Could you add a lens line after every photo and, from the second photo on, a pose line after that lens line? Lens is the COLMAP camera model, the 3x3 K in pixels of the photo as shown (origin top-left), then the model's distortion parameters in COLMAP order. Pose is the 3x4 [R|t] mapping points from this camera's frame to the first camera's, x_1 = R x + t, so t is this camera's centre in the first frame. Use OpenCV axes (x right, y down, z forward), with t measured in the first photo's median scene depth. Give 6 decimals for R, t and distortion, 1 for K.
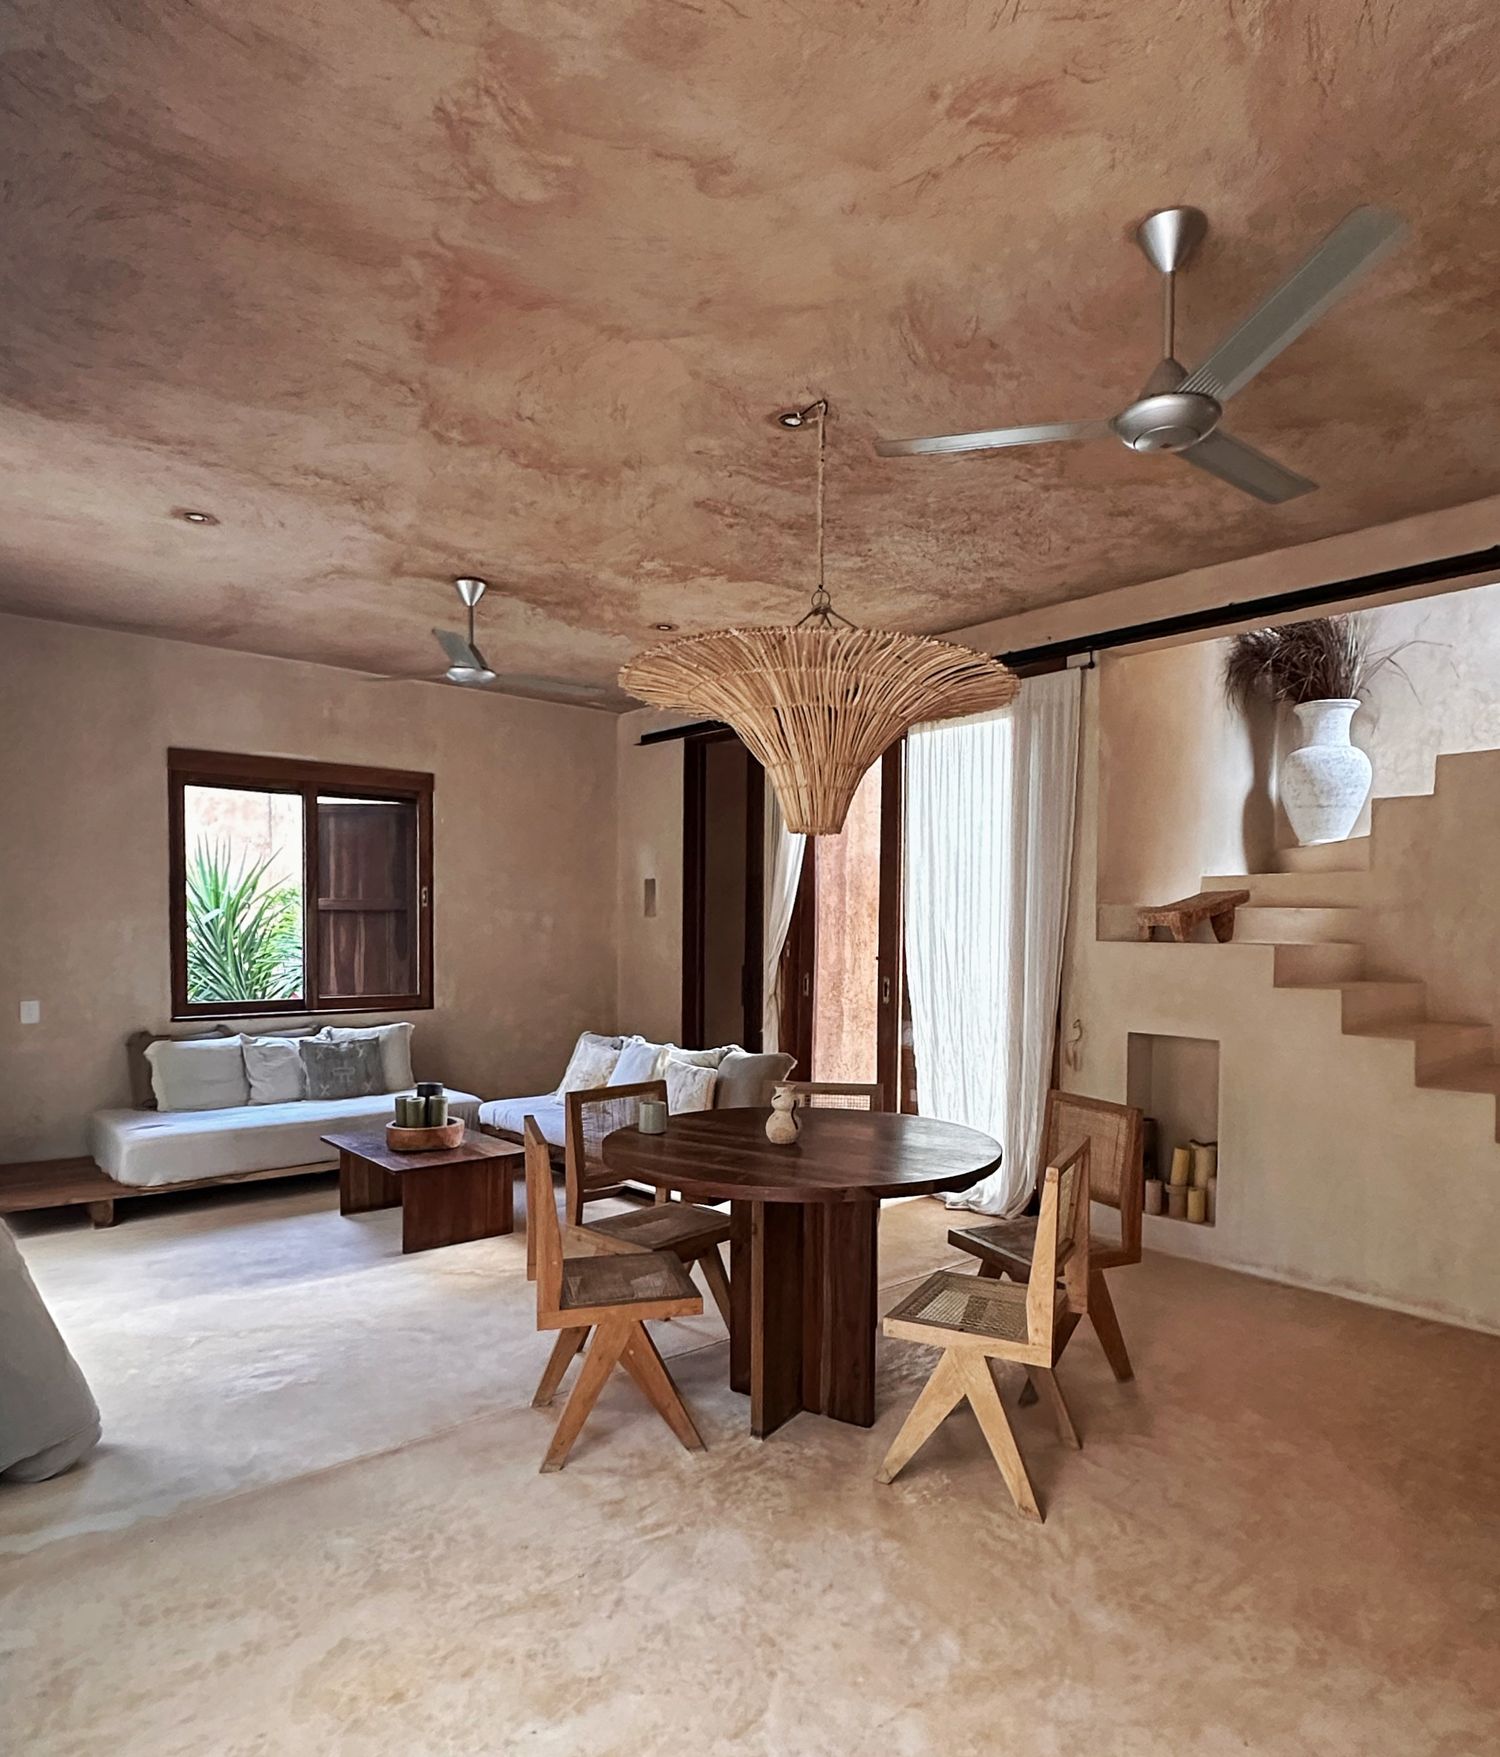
lens RADIAL K [[1106.7, 0, 757.1], [0, 1106.7, 946.4], [0, 0, 1]] dist [0.042517, -0.000299]
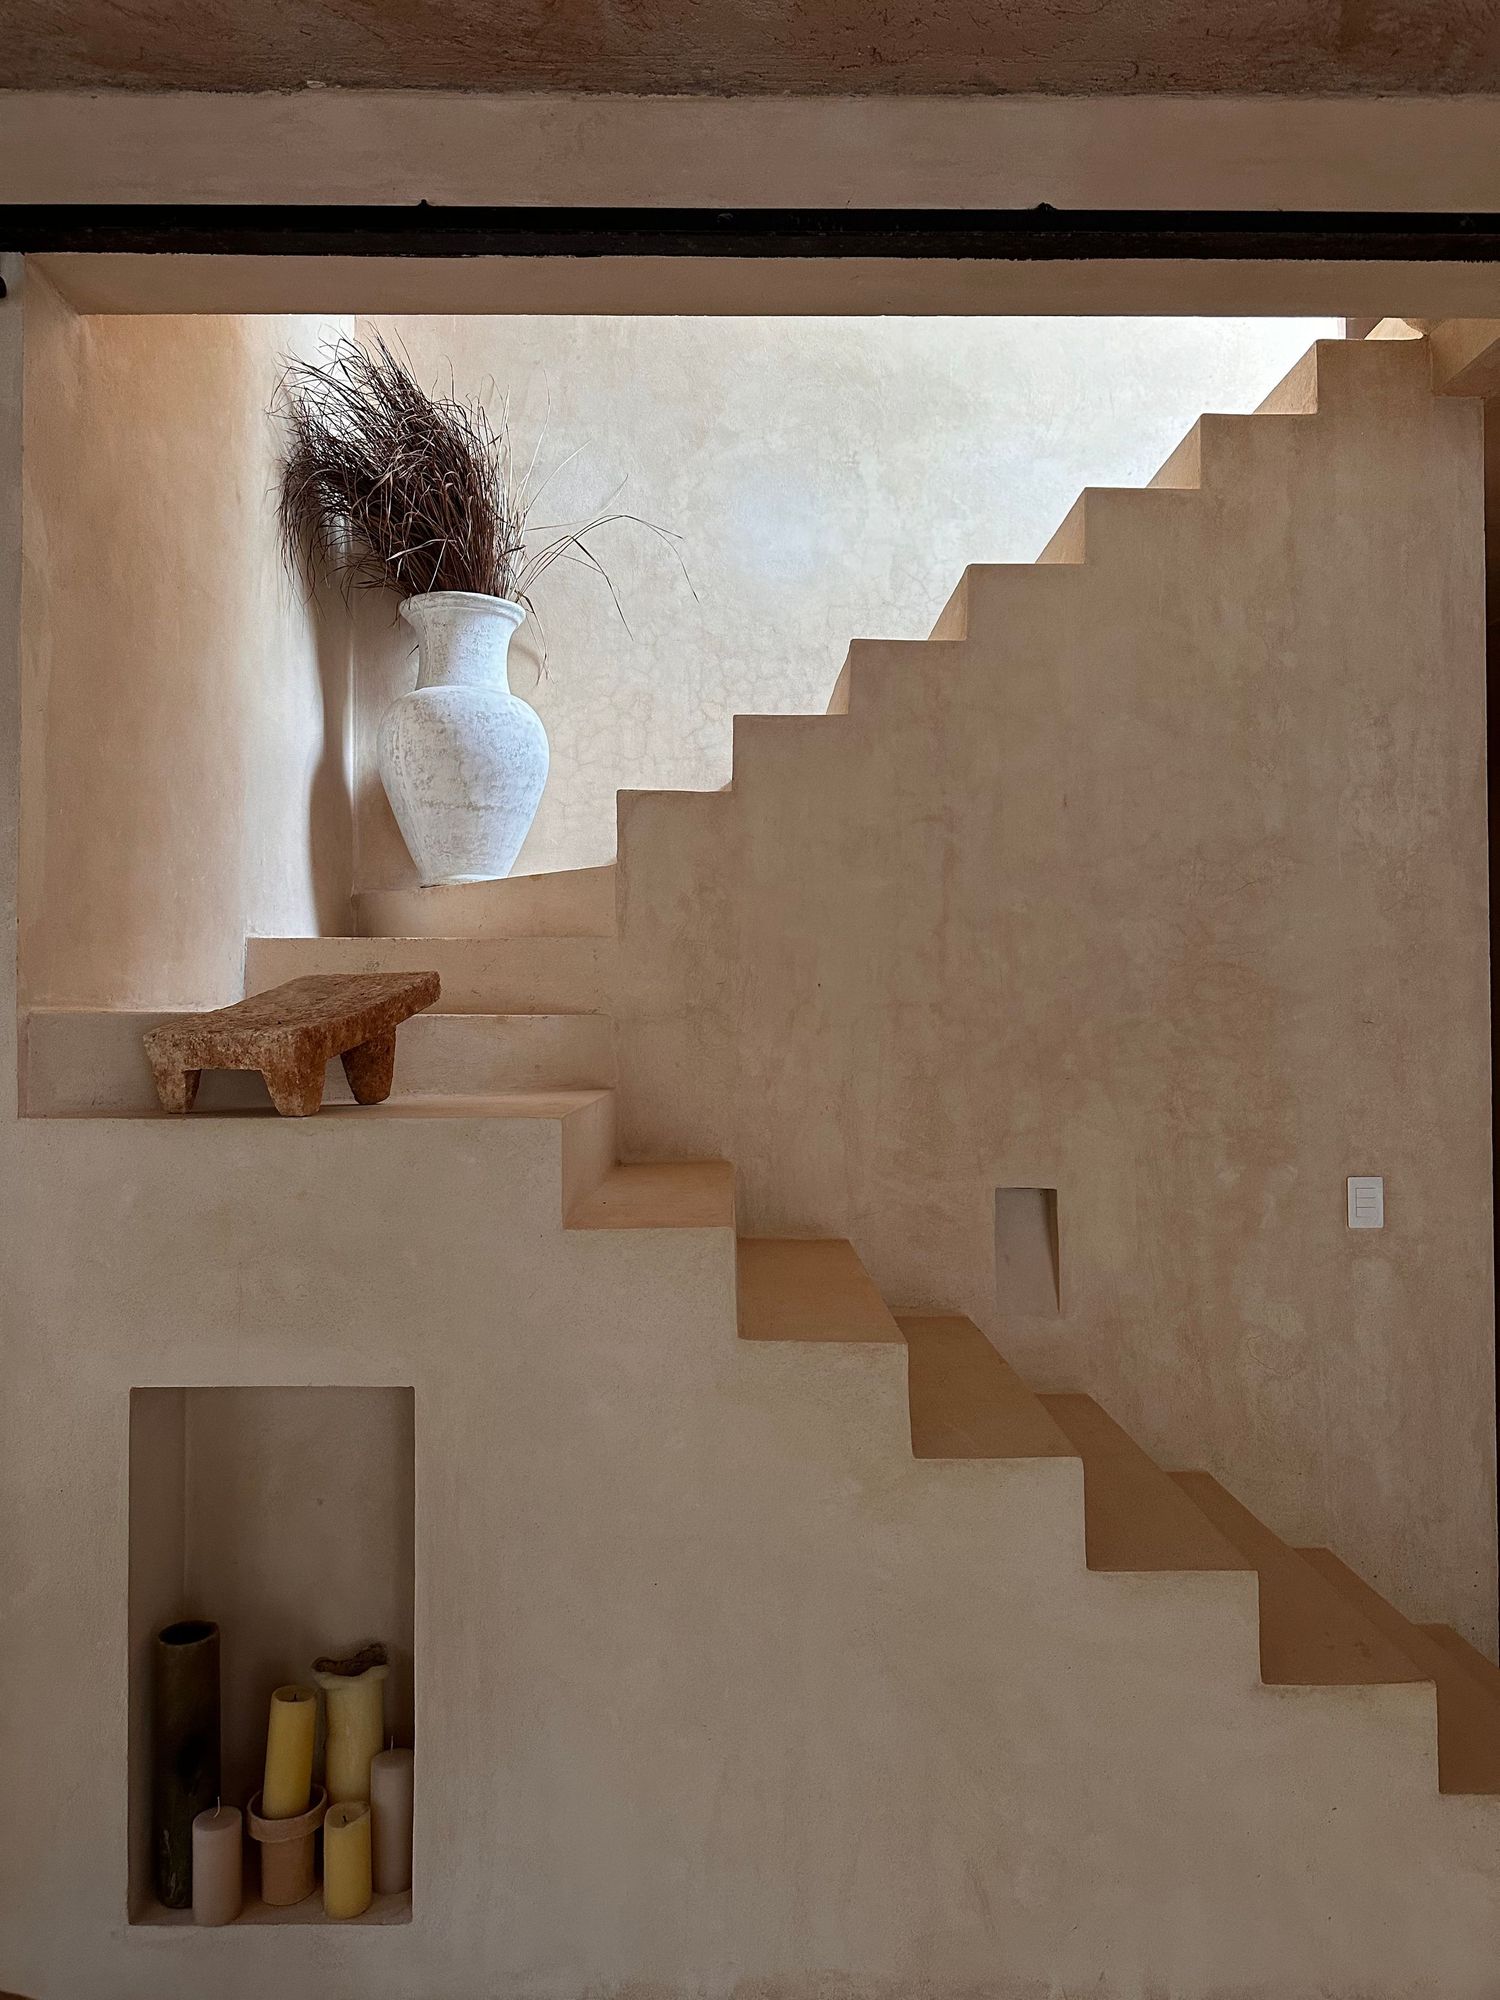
lens RADIAL K [[1305.9, 0, 750.0], [0, 1305.9, 1000.0], [0, 0, 1]] dist [0.075997, -0.087049]
pose [[0.621485, -0.000462, 0.783426, 0.123672], [0.022912, 0.999583, -0.017586, -0.026489], [-0.783091, 0.028879, 0.621237, 0.545252]]
